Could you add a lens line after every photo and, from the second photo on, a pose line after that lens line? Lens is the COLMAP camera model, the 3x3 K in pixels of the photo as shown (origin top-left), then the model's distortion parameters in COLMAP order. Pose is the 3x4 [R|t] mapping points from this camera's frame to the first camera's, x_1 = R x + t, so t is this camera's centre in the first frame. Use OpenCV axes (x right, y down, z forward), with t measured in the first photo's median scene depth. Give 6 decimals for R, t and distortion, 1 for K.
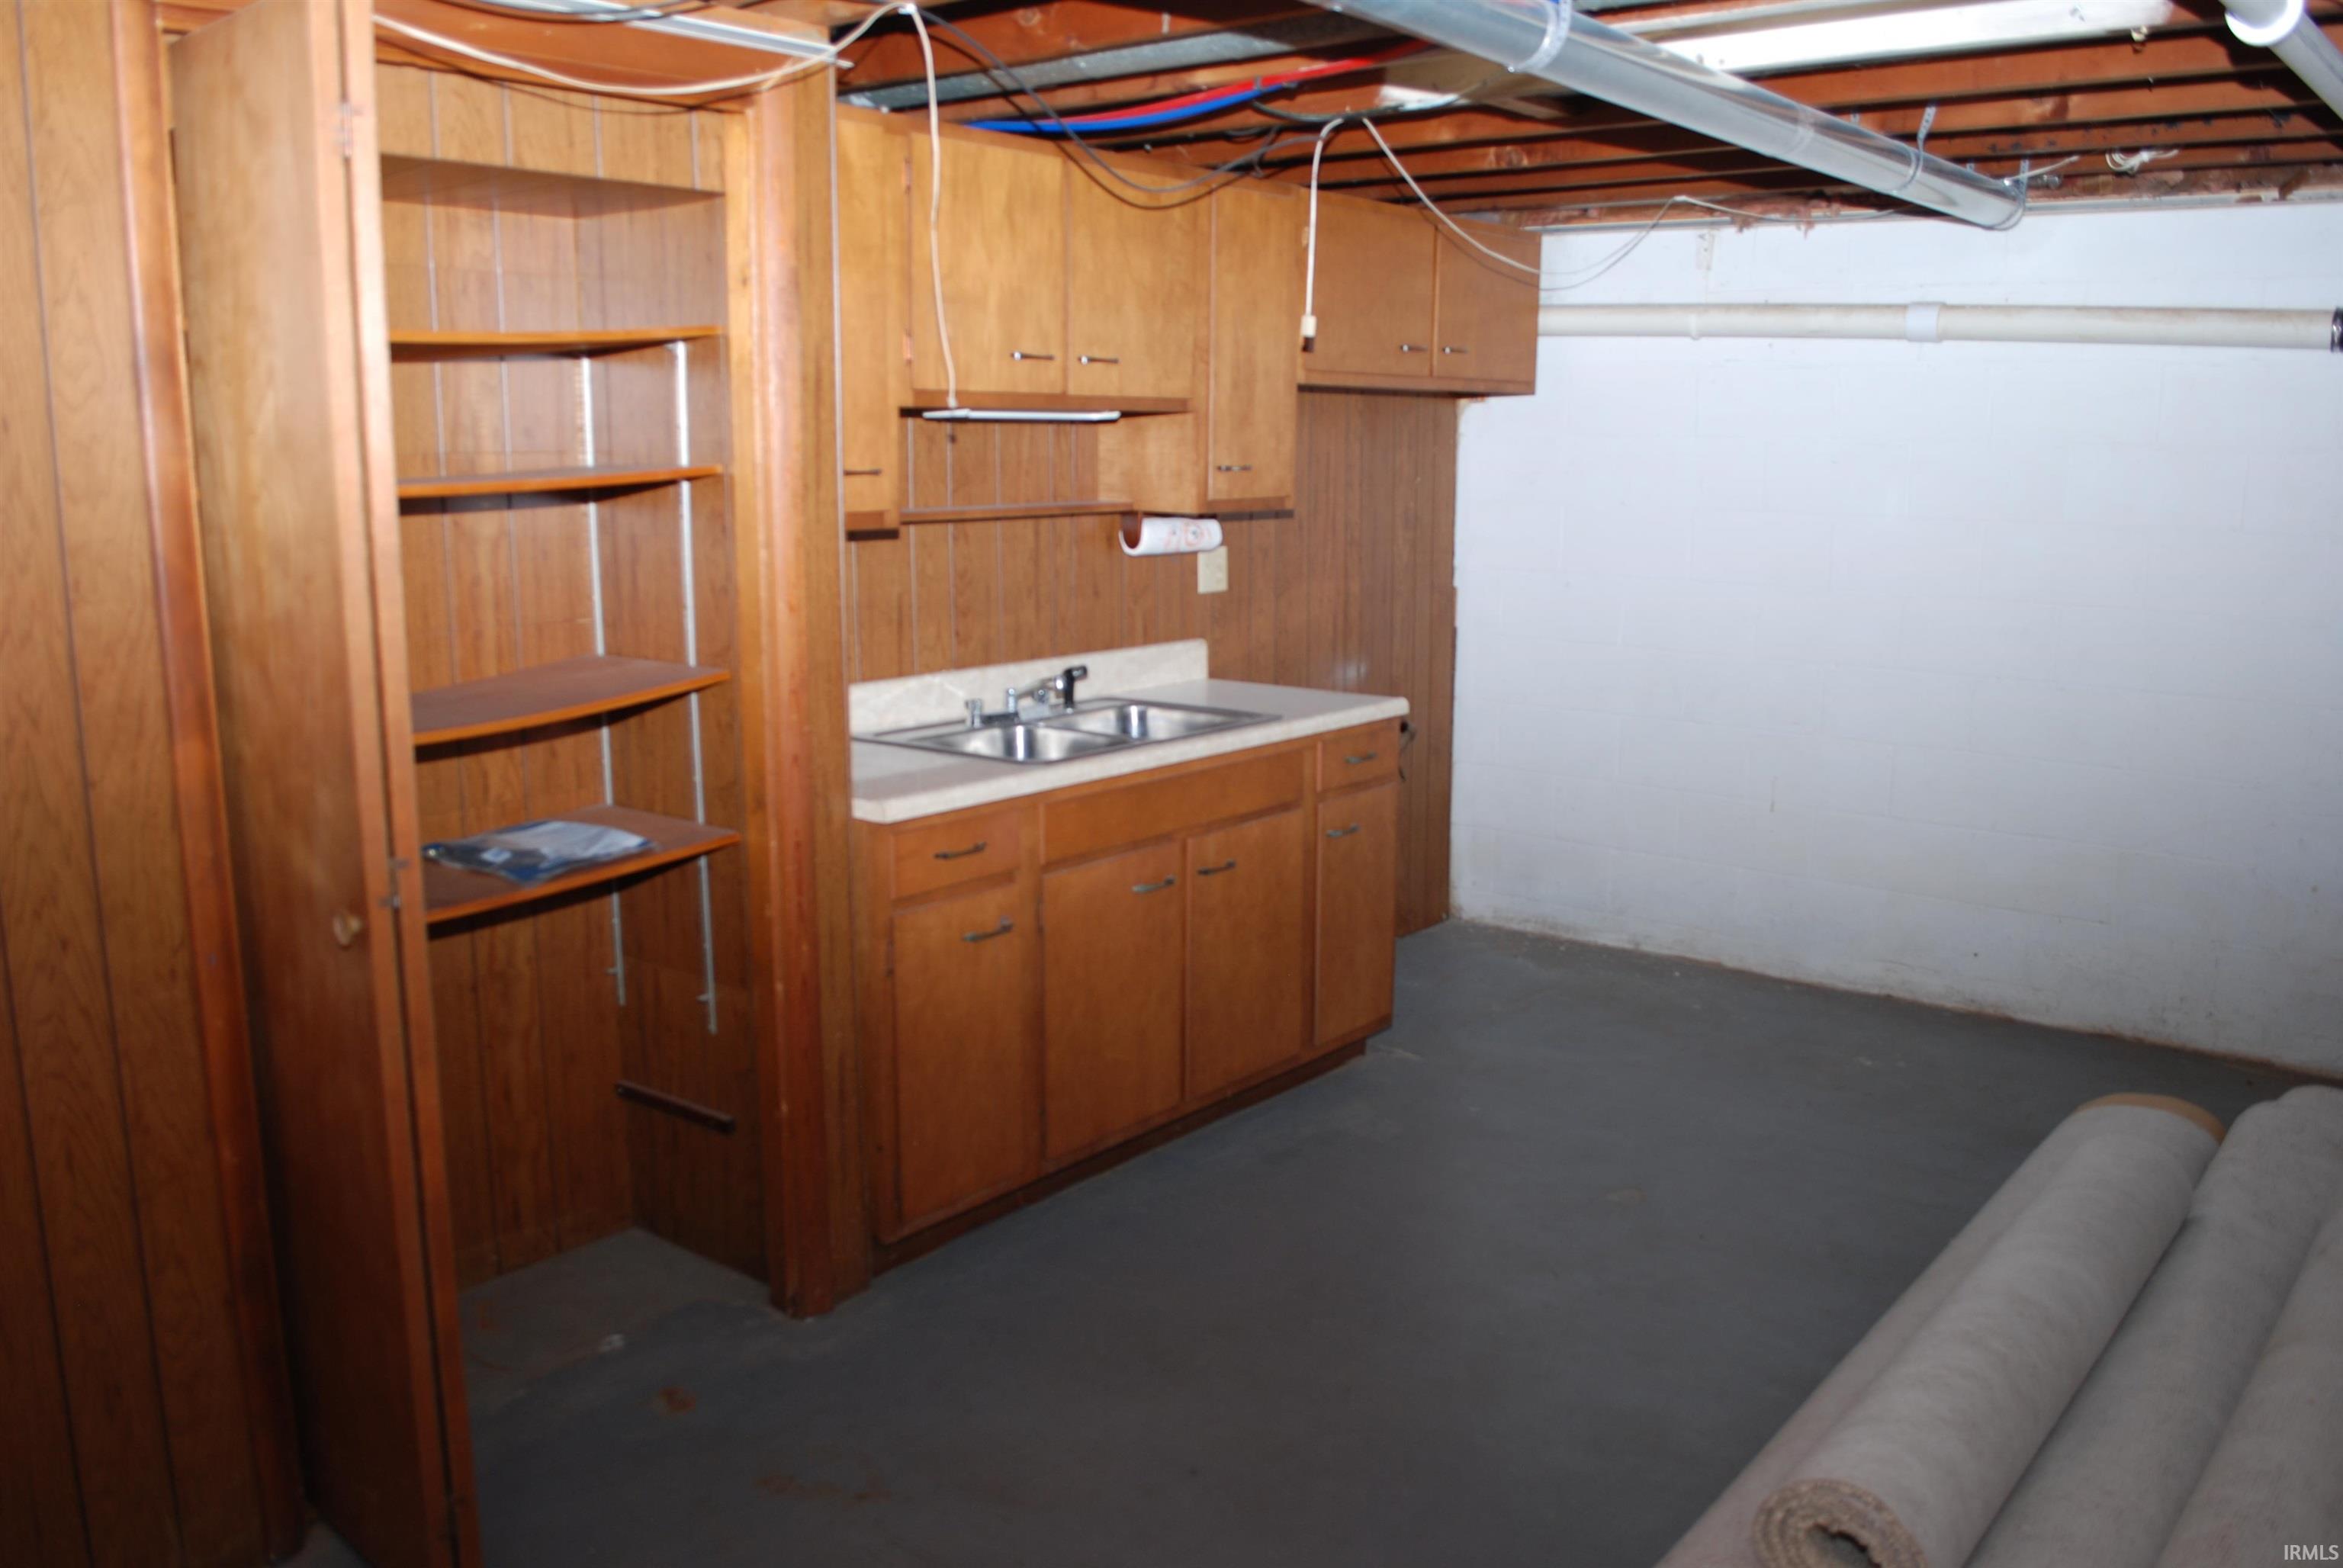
lens RADIAL K [[1870.2, 0, 1171.5], [0, 1870.2, 784.0], [0, 0, 1]] dist [-0.066628, -0.006247]
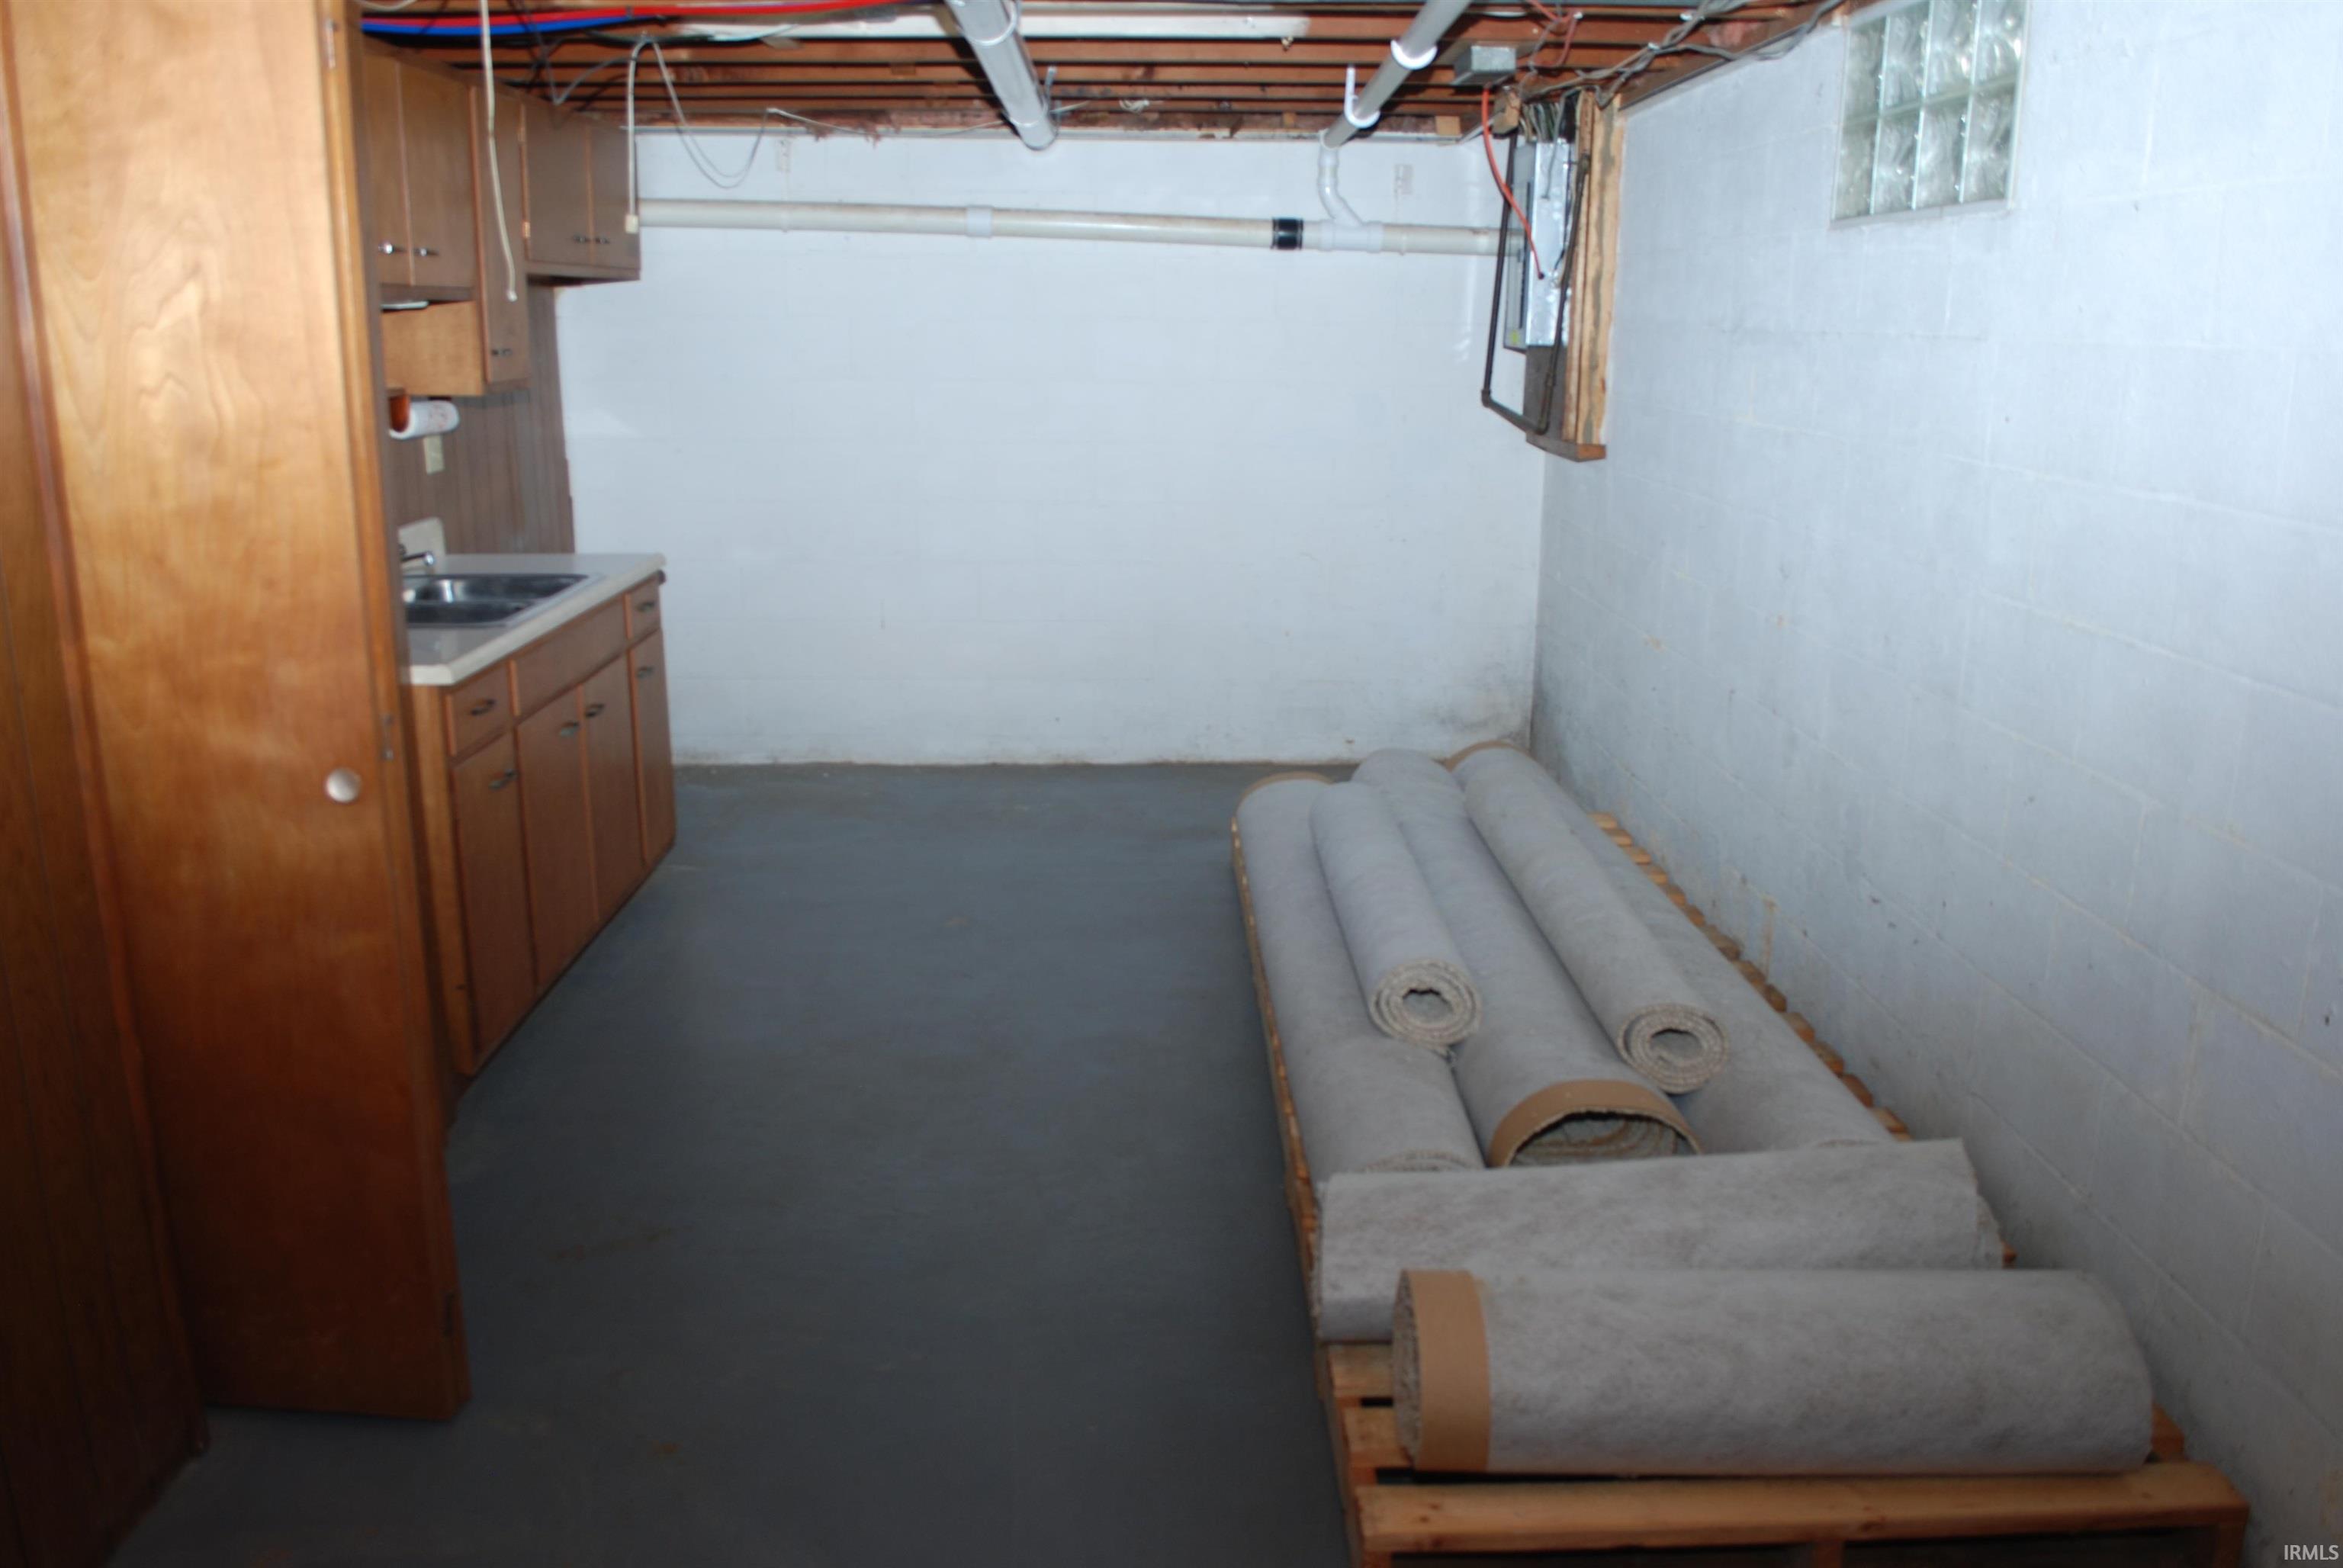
lens RADIAL K [[1873.3, 0, 1171.5], [0, 1873.3, 784.0], [0, 0, 1]] dist [-0.081671, -0.002555]
pose [[0.768064, -0.155514, 0.621203, -0.353695], [0.114284, 0.987779, 0.105981, 0.008376], [-0.630093, -0.010407, 0.776450, -0.071121]]
